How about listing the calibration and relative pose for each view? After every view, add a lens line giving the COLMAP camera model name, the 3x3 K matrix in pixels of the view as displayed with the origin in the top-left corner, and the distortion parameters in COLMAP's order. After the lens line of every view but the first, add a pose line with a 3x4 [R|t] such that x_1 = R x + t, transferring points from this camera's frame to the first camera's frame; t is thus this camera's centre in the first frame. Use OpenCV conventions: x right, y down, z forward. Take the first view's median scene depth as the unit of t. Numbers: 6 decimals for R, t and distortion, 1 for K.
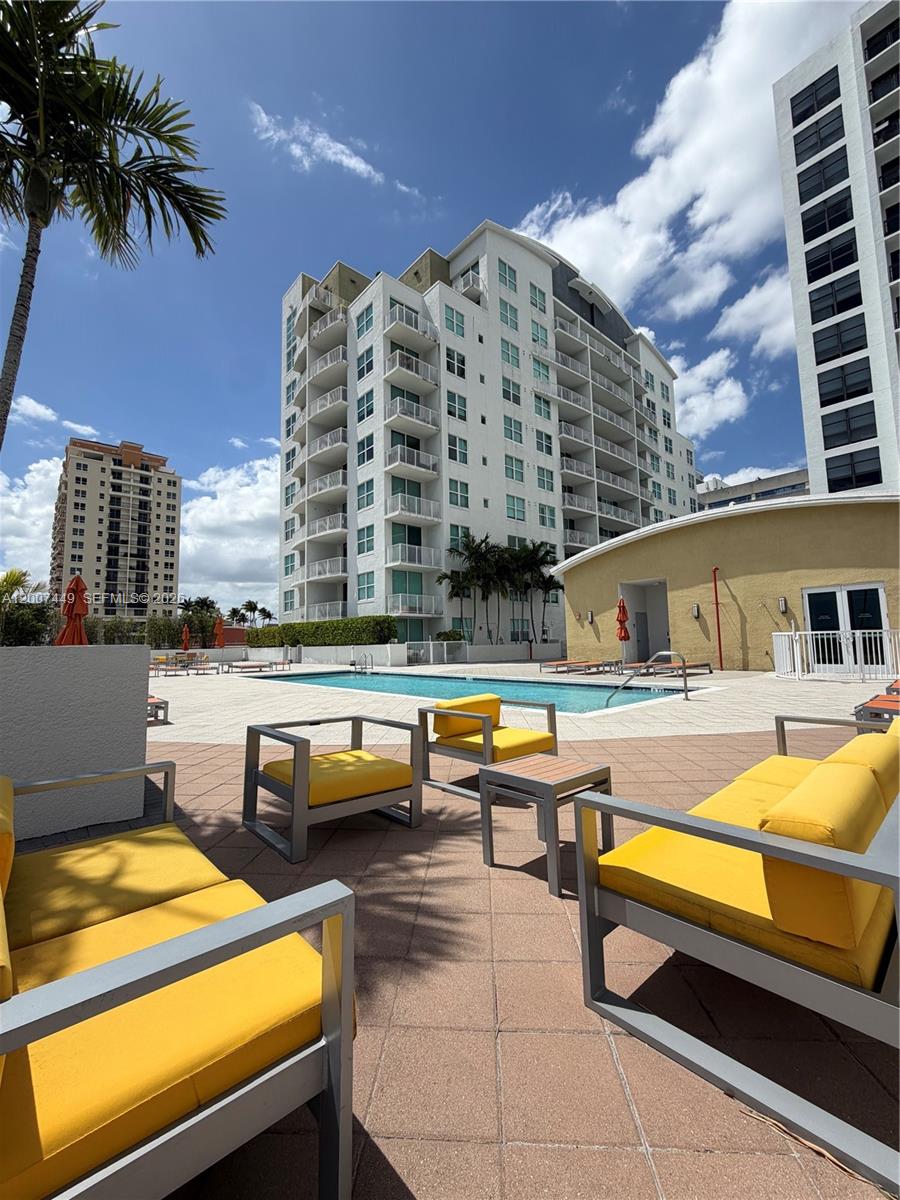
lens RADIAL K [[480.2, 0, 452.0], [0, 480.2, 597.6], [0, 0, 1]] dist [-0.001220, 0.000035]
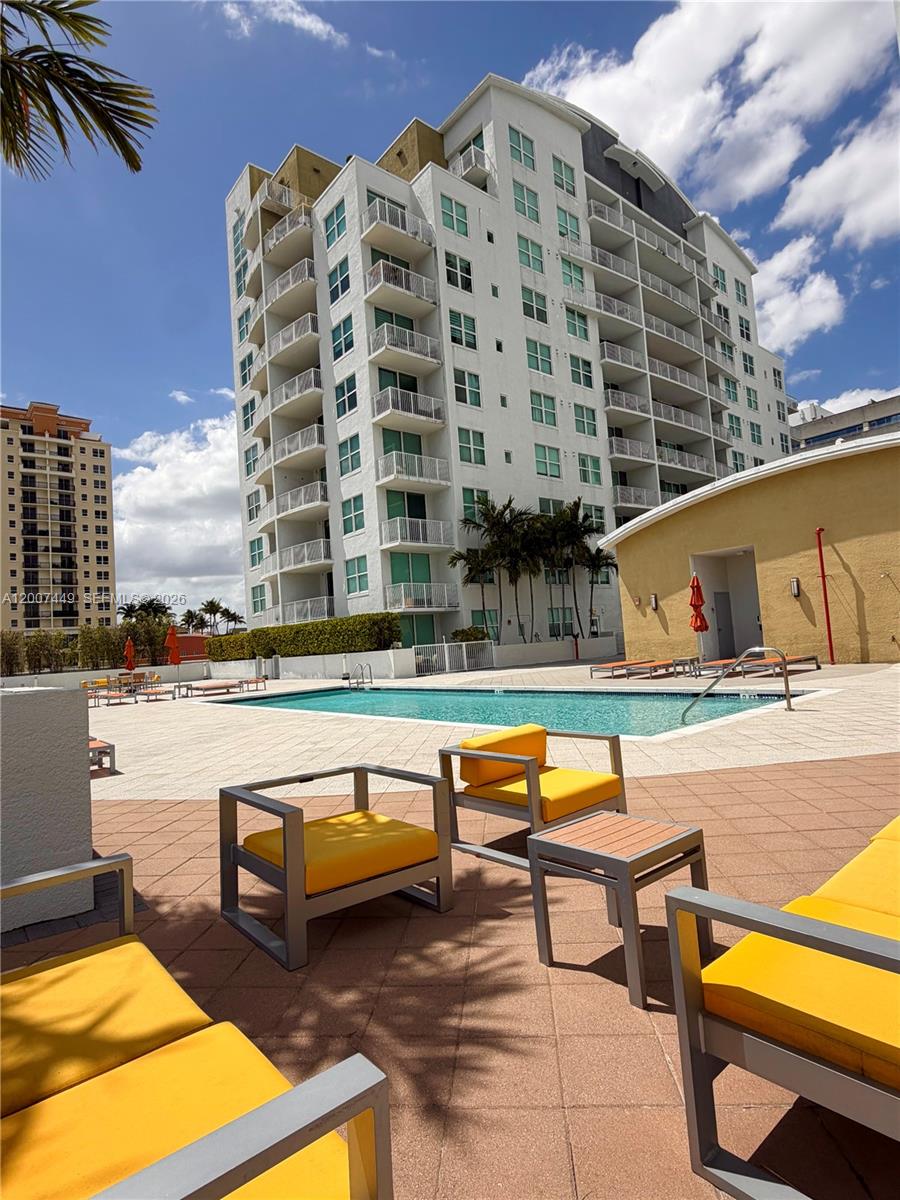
lens RADIAL K [[627.4, 0, 453.1], [0, 627.4, 603.0], [0, 0, 1]] dist [-0.001162, -0.000278]
pose [[0.998301, -0.051544, -0.027175, -0.000993], [0.052402, 0.998117, 0.031873, -0.003543], [0.025481, -0.033243, 0.999122, 0.001646]]
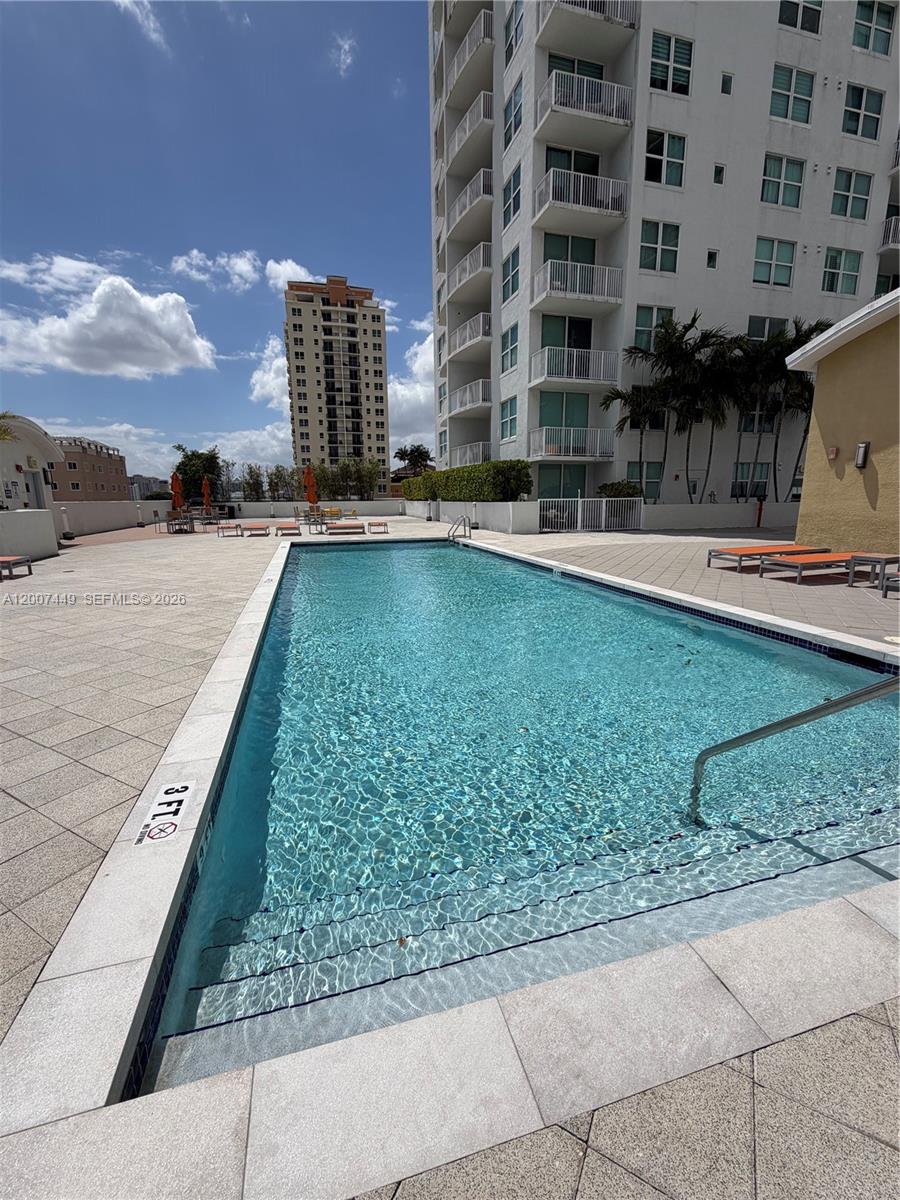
lens RADIAL K [[520.7, 0, 435.3], [0, 520.7, 604.8], [0, 0, 1]] dist [-0.000646, 0.000340]
pose [[0.898470, 0.100829, -0.427300, 0.086143], [0.032213, 0.955508, 0.293202, 0.010669], [0.437851, -0.277198, 0.855247, 0.199820]]
